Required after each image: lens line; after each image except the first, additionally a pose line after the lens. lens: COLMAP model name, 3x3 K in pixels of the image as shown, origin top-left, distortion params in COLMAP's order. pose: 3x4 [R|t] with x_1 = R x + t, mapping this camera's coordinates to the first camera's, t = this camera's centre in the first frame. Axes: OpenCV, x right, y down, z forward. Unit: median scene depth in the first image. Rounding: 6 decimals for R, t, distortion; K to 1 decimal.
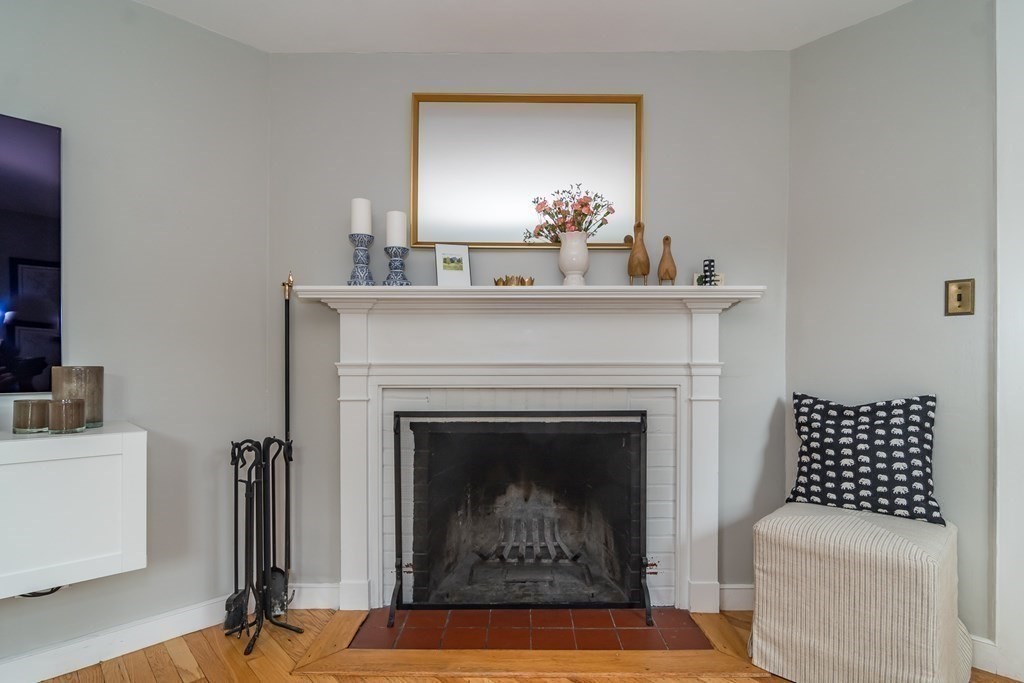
lens RADIAL K [[516.8, 0, 512.6], [0, 516.8, 368.0], [0, 0, 1]] dist [-0.001220, -0.000109]
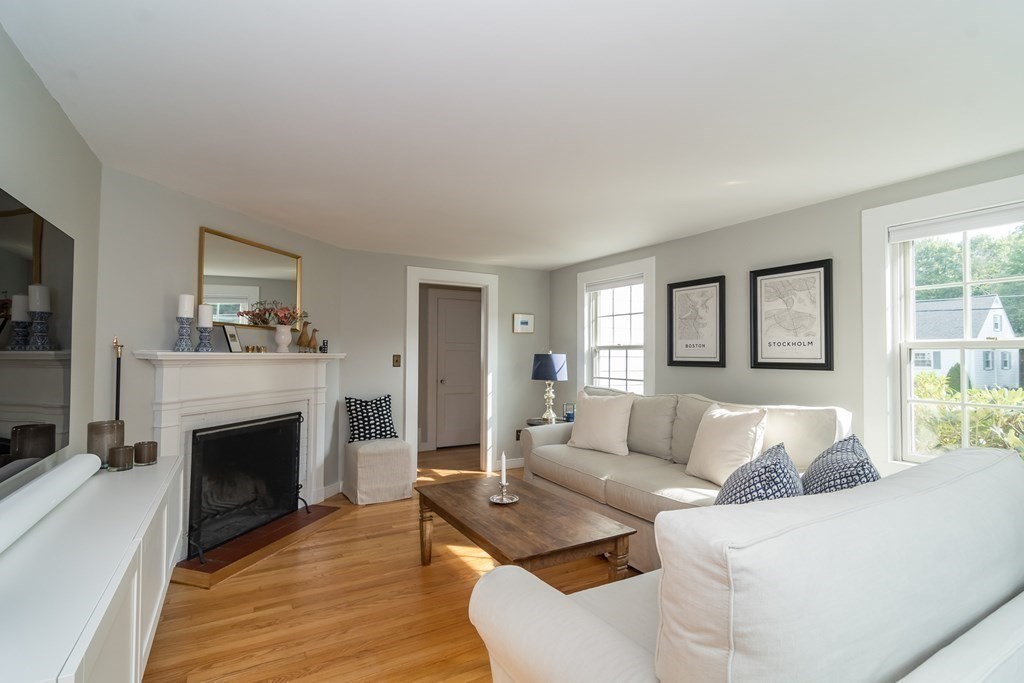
lens RADIAL K [[499.5, 0, 510.4], [0, 499.5, 348.9], [0, 0, 1]] dist [0.000063, -0.000058]
pose [[0.262138, 0.011553, 0.964961, -1.498040], [0.001720, 0.999921, -0.012439, -0.145942], [-0.965029, 0.004920, 0.262098, -0.329132]]
